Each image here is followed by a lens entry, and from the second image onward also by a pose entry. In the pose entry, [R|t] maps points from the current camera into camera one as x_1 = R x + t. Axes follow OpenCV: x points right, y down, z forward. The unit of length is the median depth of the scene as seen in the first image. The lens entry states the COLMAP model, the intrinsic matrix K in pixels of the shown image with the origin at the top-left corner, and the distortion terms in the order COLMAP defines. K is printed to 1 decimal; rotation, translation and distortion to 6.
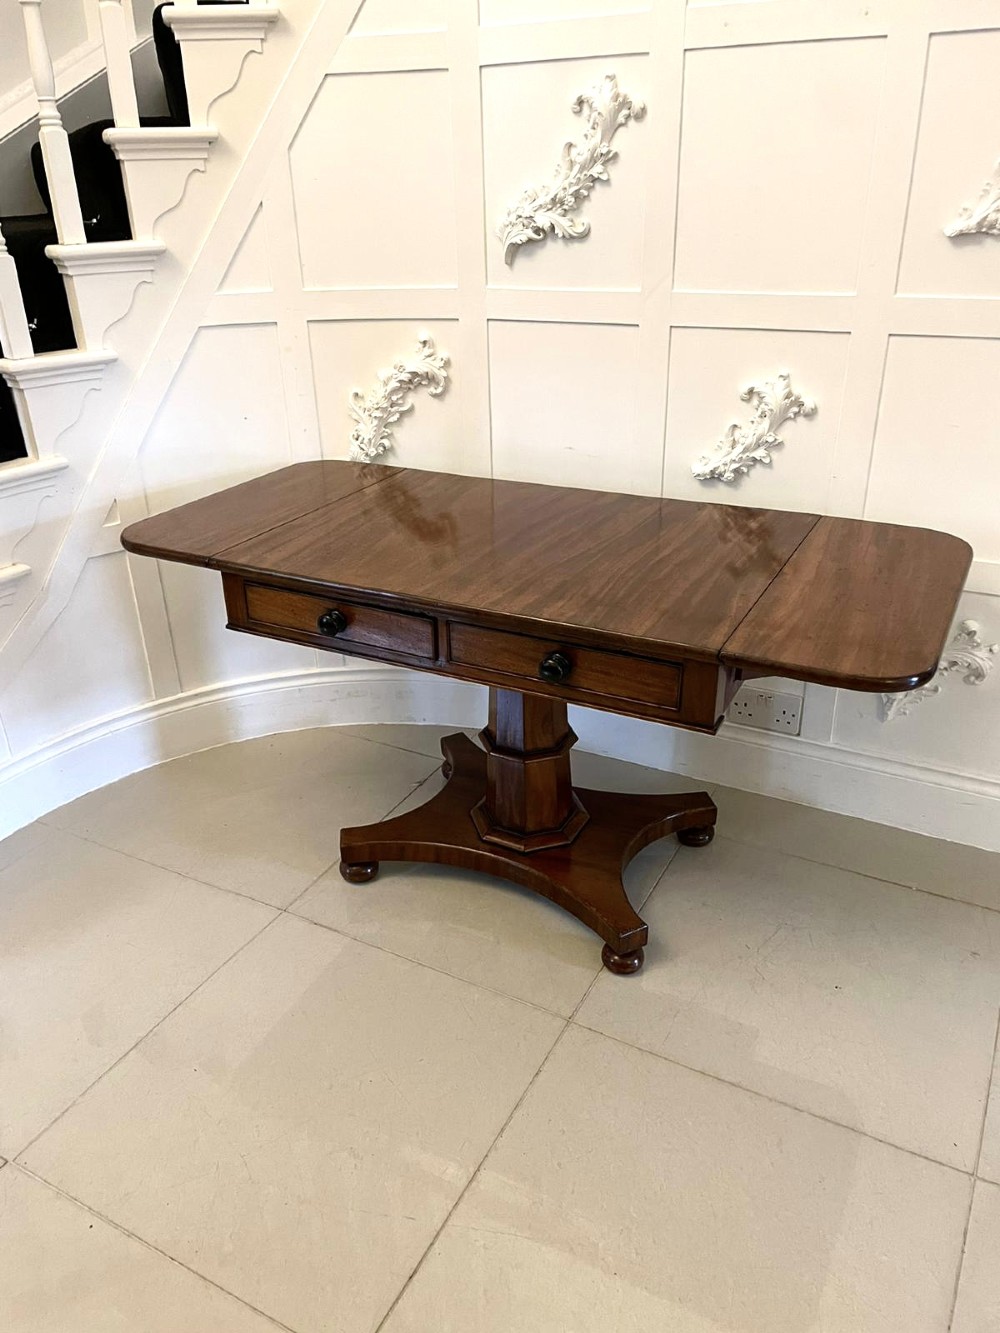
lens RADIAL K [[1011.0, 0, 490.0], [0, 1011.0, 667.0], [0, 0, 1]] dist [0.067976, -0.088187]
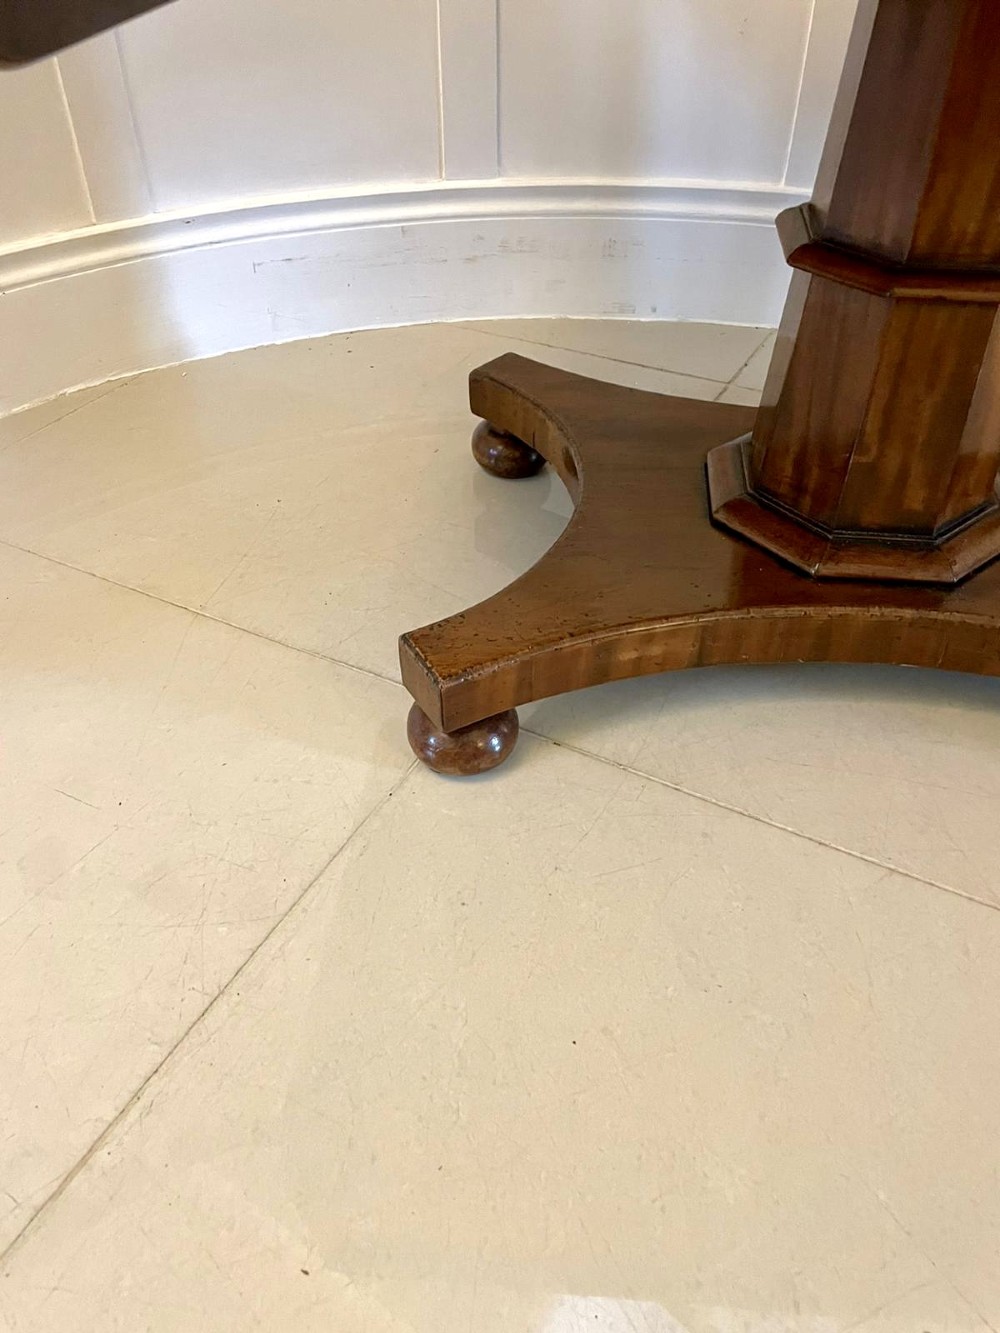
lens RADIAL K [[1011.0, 0, 500.3], [0, 1011.0, 671.8], [0, 0, 1]] dist [0.067976, -0.088187]
pose [[0.923770, -0.230708, 0.305651, -0.218072], [0.149003, 0.951800, 0.268095, 0.087549], [-0.352771, -0.202115, 0.913620, 0.683553]]
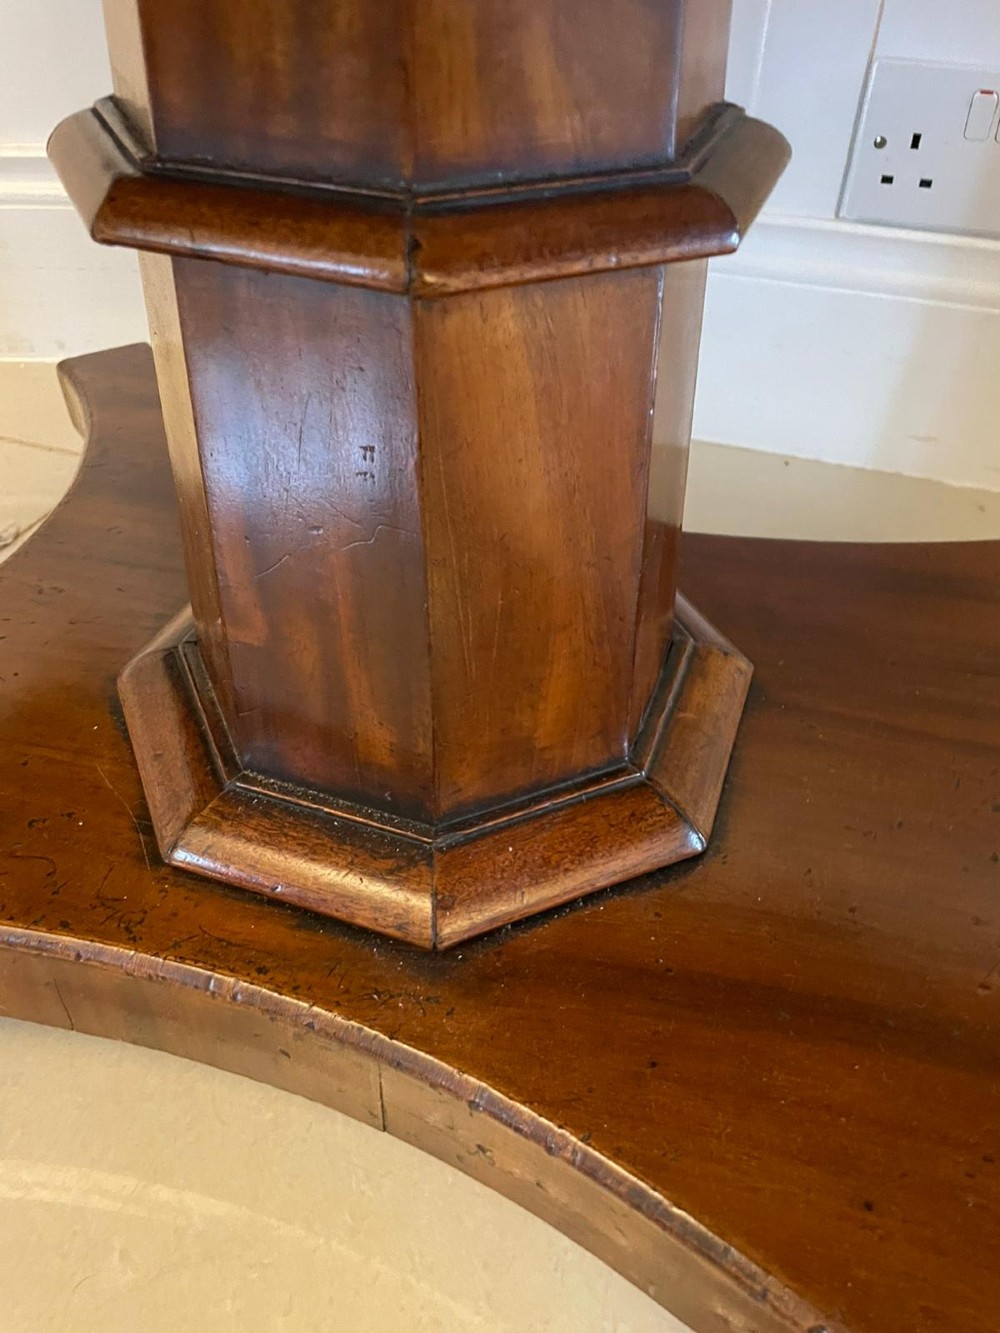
lens RADIAL K [[1011.0, 0, 500.7], [0, 1011.0, 671.0], [0, 0, 1]] dist [0.067976, -0.088187]
pose [[0.987466, -0.059923, 0.146014, 0.022072], [0.025863, 0.974054, 0.224834, 0.101771], [-0.155698, -0.218239, 0.963395, 0.814128]]
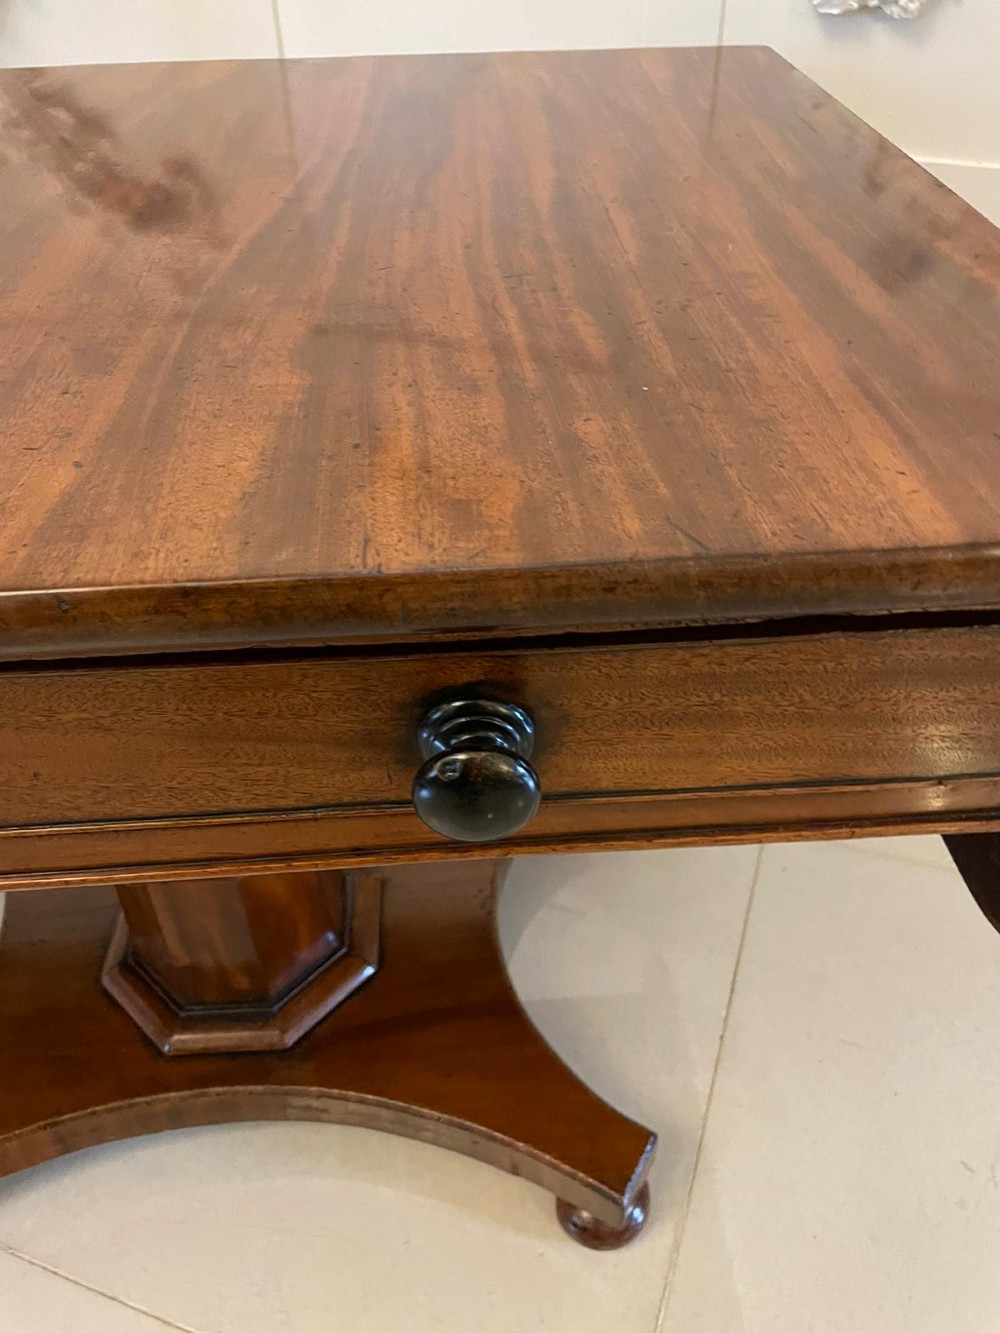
lens RADIAL K [[1011.0, 0, 505.4], [0, 1011.0, 665.2], [0, 0, 1]] dist [0.067976, -0.088187]
pose [[0.853186, -0.328096, 0.405496, -0.006833], [0.220614, 0.931423, 0.289450, -0.056431], [-0.472656, -0.157497, 0.867059, 0.594288]]
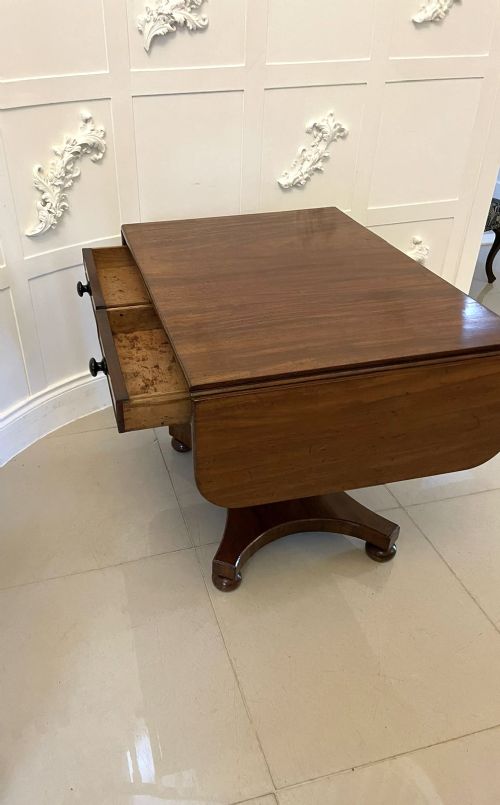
lens RADIAL K [[641.0, 0, 204.2], [0, 641.0, 424.9], [0, 0, 1]] dist [0.044290, -0.067220]
pose [[0.720787, -0.380036, 0.579689, -0.624677], [0.293721, 0.924965, 0.241180, -0.121679], [-0.627849, -0.003573, 0.778327, 0.284344]]
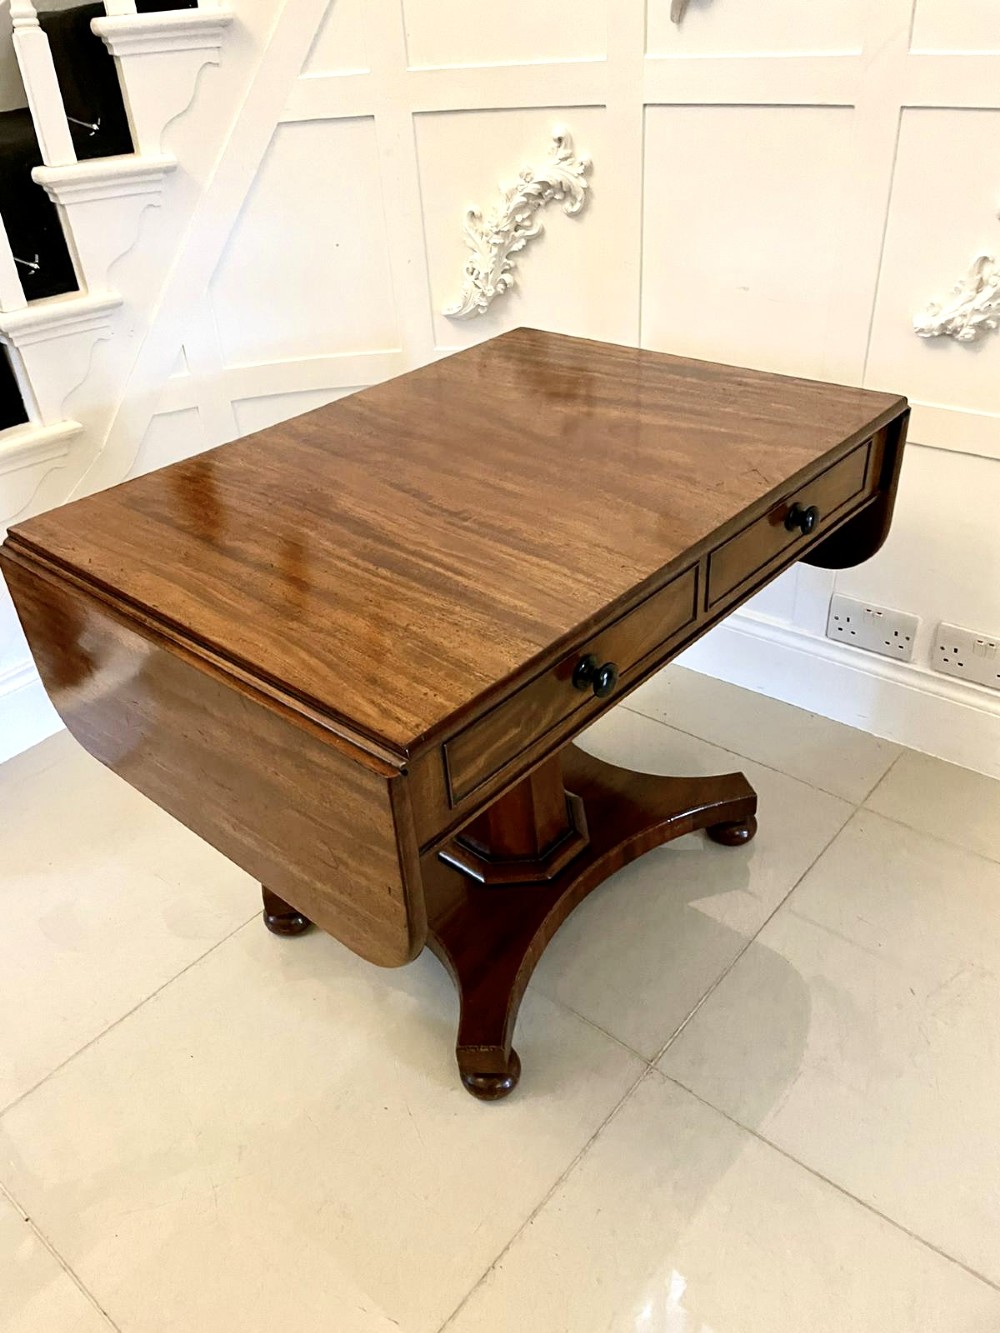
lens RADIAL K [[1027.8, 0, 493.2], [0, 1027.8, 659.3], [0, 0, 1]] dist [0.050004, -0.070569]
pose [[0.978202, 0.083857, -0.189970, 0.069893], [-0.058759, 0.989224, 0.134104, -0.042242], [0.199169, -0.120019, 0.972588, 0.214421]]
